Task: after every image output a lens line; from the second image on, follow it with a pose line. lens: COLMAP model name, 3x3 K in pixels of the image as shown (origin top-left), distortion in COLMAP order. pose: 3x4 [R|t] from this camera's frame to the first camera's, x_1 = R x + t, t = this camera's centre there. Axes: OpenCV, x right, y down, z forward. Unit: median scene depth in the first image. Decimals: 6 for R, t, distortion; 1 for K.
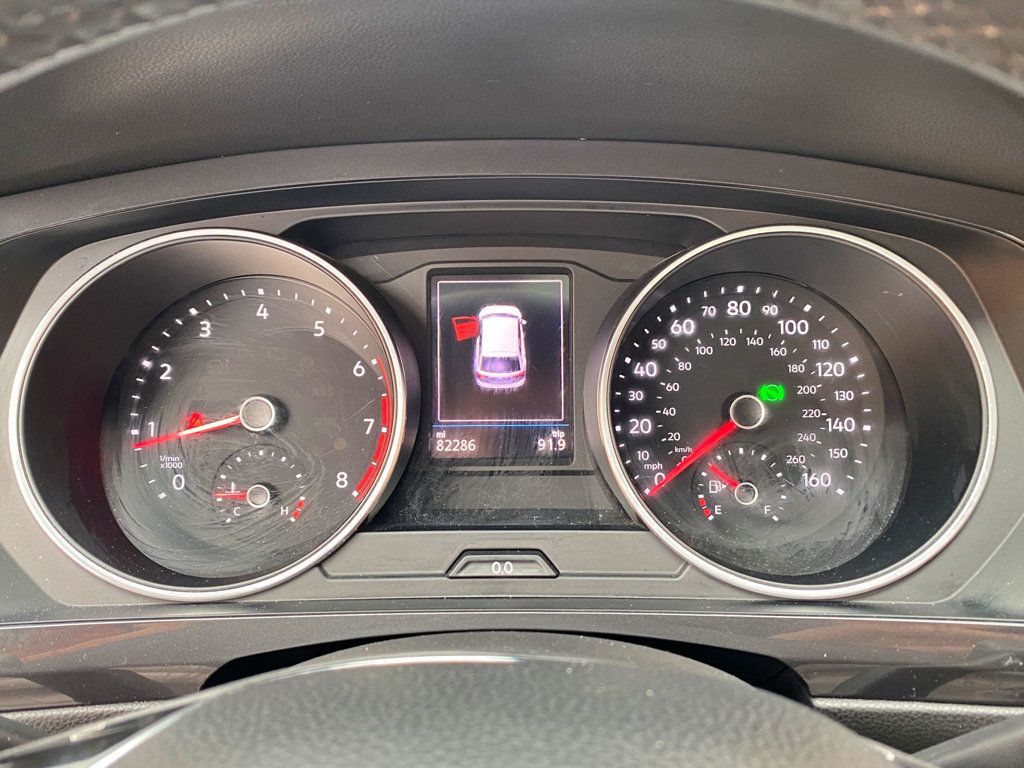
lens RADIAL K [[914.9, 0, 512.0], [0, 914.9, 384.0], [0, 0, 1]] dist [0.063904, -0.122043]
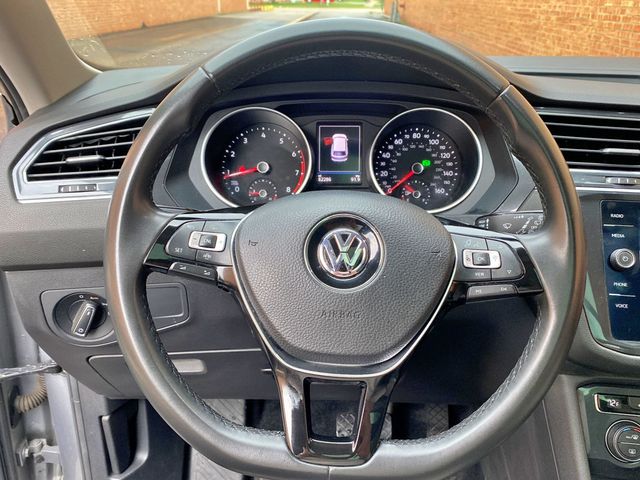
lens RADIAL K [[571.8, 0, 320.0], [0, 571.8, 240.0], [0, 0, 1]] dist [0.063904, -0.122043]
pose [[0.999529, 0.016787, -0.025697, -0.023687], [-0.015971, 0.999372, 0.031616, 0.214599], [0.026212, -0.031191, 0.999170, -0.961521]]
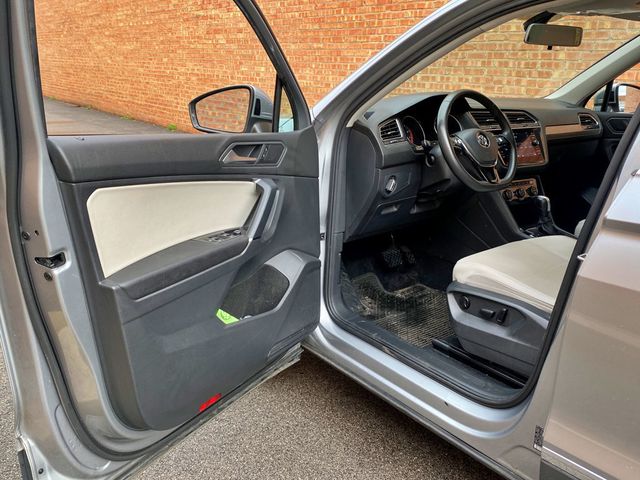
lens RADIAL K [[571.8, 0, 320.0], [0, 571.8, 240.0], [0, 0, 1]] dist [0.063904, -0.122043]
pose [[0.781239, -0.167194, 0.601425, -4.636451], [0.203168, 0.979109, 0.008278, 0.843620], [-0.590245, 0.115723, 0.798886, -3.076076]]
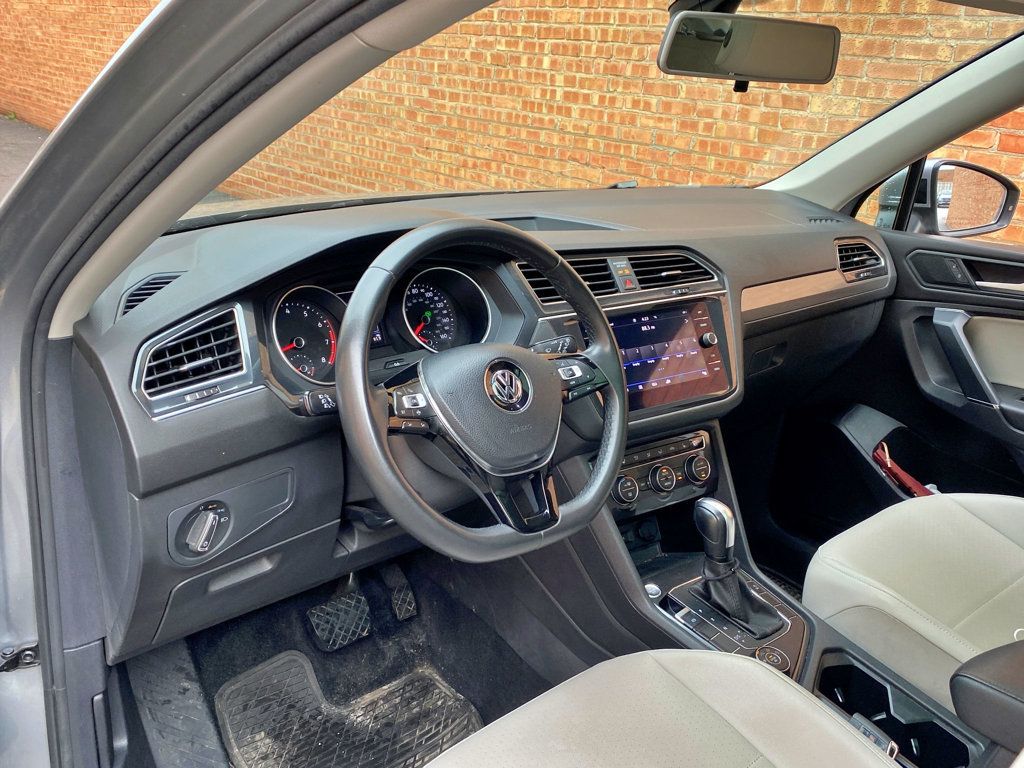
lens RADIAL K [[914.9, 0, 512.0], [0, 914.9, 384.0], [0, 0, 1]] dist [0.063904, -0.122043]
pose [[0.751583, -0.188442, 0.632149, -1.717652], [0.184593, 0.980122, 0.072703, 0.076437], [-0.633284, 0.062048, 0.771428, -1.859103]]
